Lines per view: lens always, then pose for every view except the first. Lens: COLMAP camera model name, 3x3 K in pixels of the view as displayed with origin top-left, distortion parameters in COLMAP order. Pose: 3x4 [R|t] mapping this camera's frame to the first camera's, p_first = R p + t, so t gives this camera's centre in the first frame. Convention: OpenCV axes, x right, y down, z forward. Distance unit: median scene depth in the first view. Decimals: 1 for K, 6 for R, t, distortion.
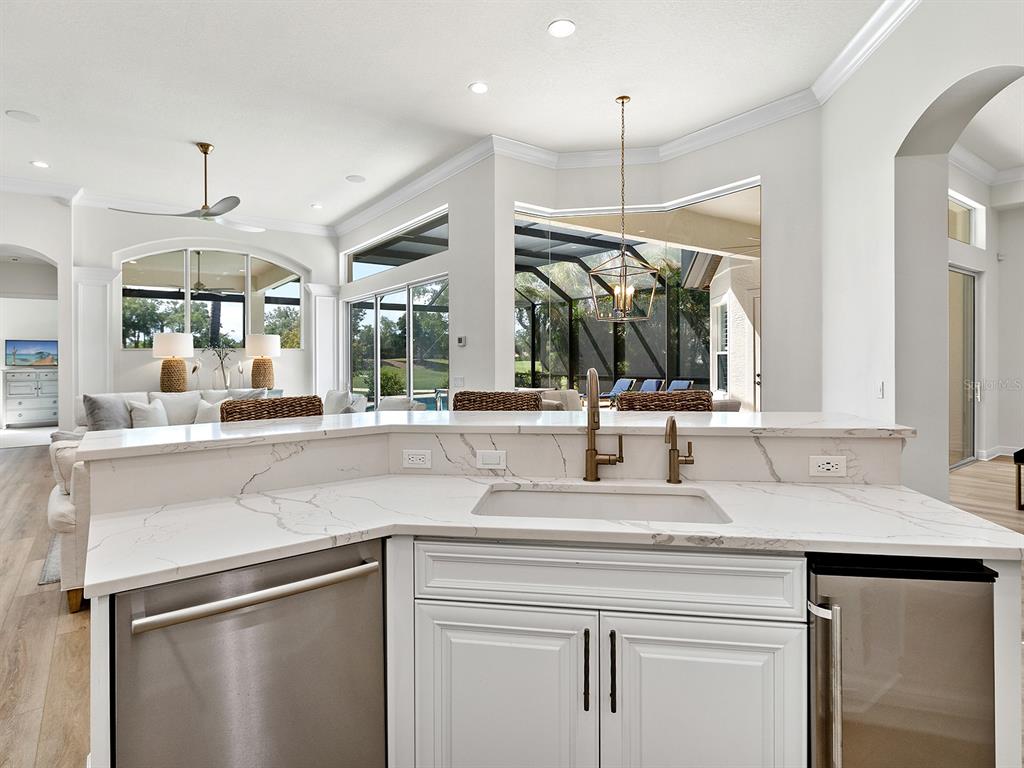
lens RADIAL K [[551.3, 0, 487.7], [0, 551.3, 359.8], [0, 0, 1]] dist [0.000610, 0.000772]
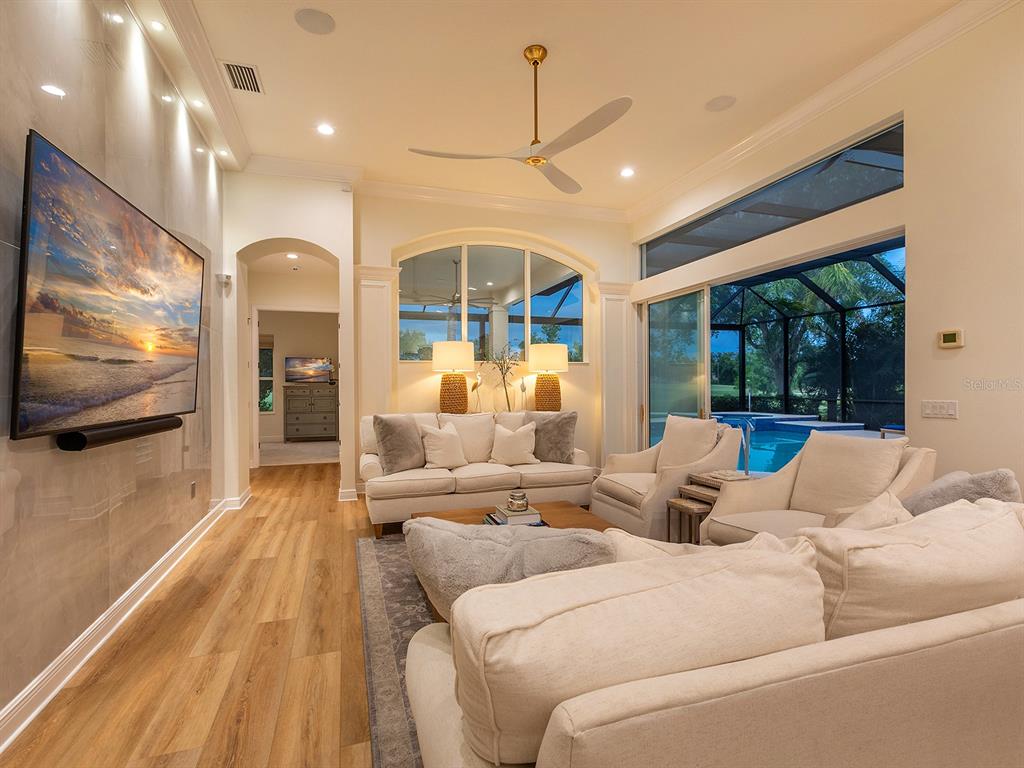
lens RADIAL K [[514.2, 0, 510.8], [0, 514.2, 389.9], [0, 0, 1]] dist [-0.000258, -0.000116]
pose [[0.954809, 0.010829, -0.297023, -0.188806], [-0.006714, 0.999867, 0.014870, 0.008286], [0.297144, -0.012203, 0.954755, 0.207579]]
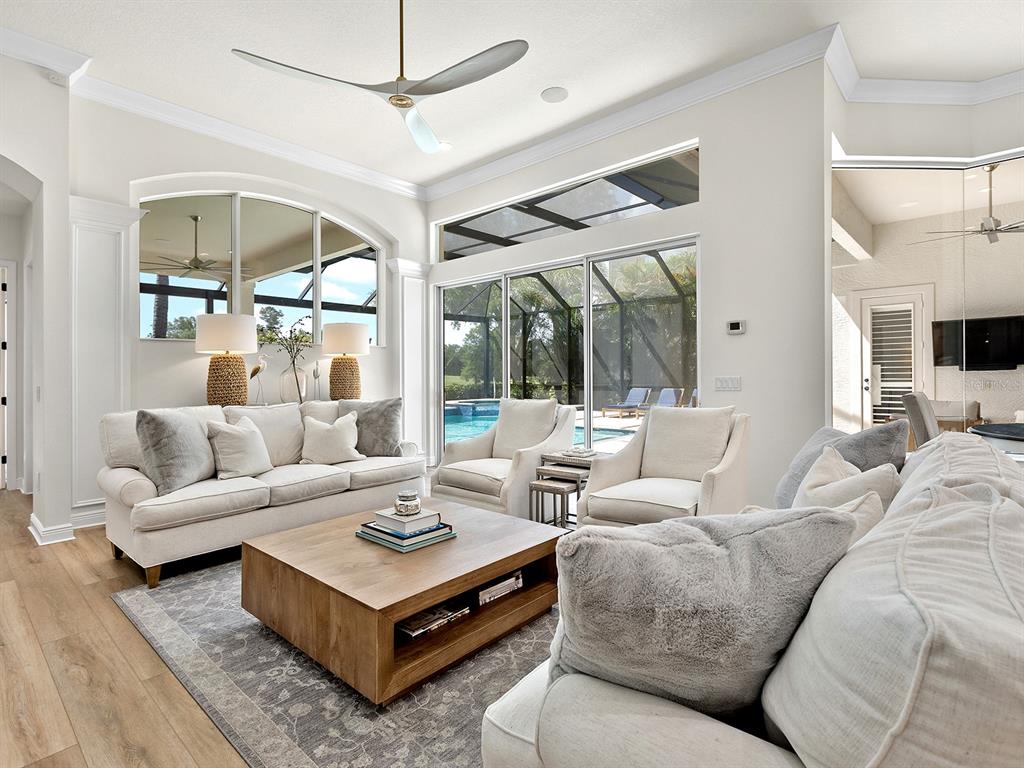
lens RADIAL K [[519.8, 0, 517.6], [0, 519.8, 370.6], [0, 0, 1]] dist [0.017495, -0.009141]
pose [[0.974991, 0.000069, 0.222243, -0.274743], [0.001649, 0.999970, -0.007543, 0.015936], [-0.222237, 0.007720, 0.974962, 0.236879]]
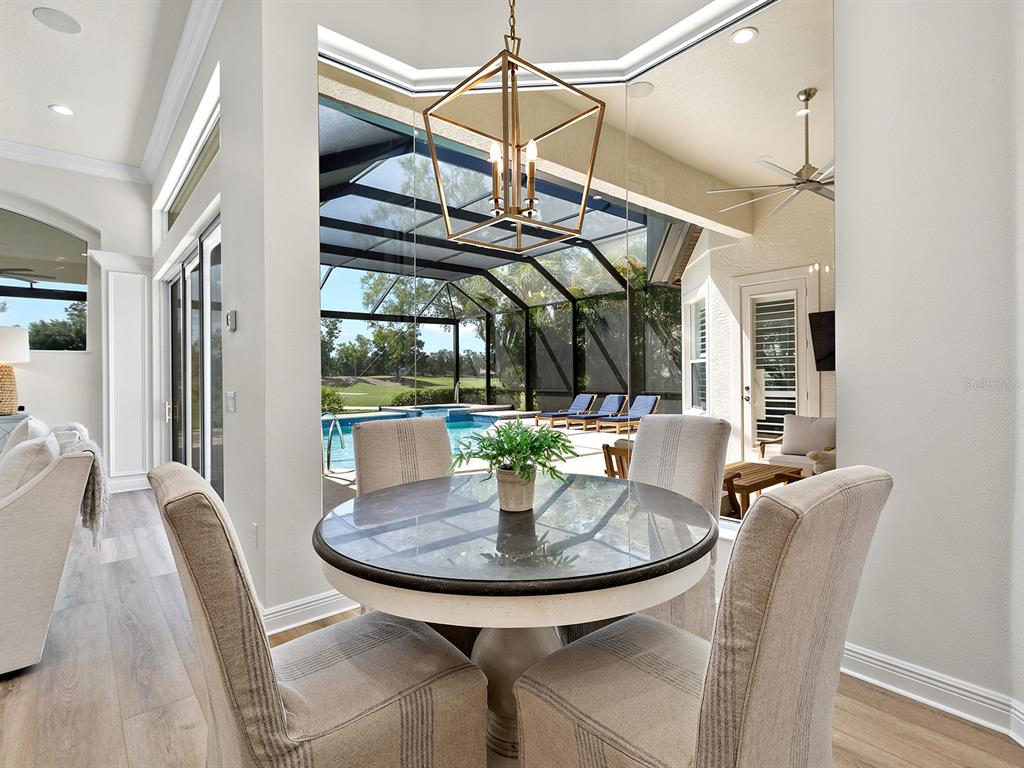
lens RADIAL K [[516.3, 0, 513.3], [0, 516.3, 377.8], [0, 0, 1]] dist [-0.001947, -0.000362]
pose [[0.995964, -0.003081, 0.089704, 0.098149], [0.002950, 0.999994, 0.001591, 0.010365], [-0.089708, -0.001320, 0.995967, 0.297457]]
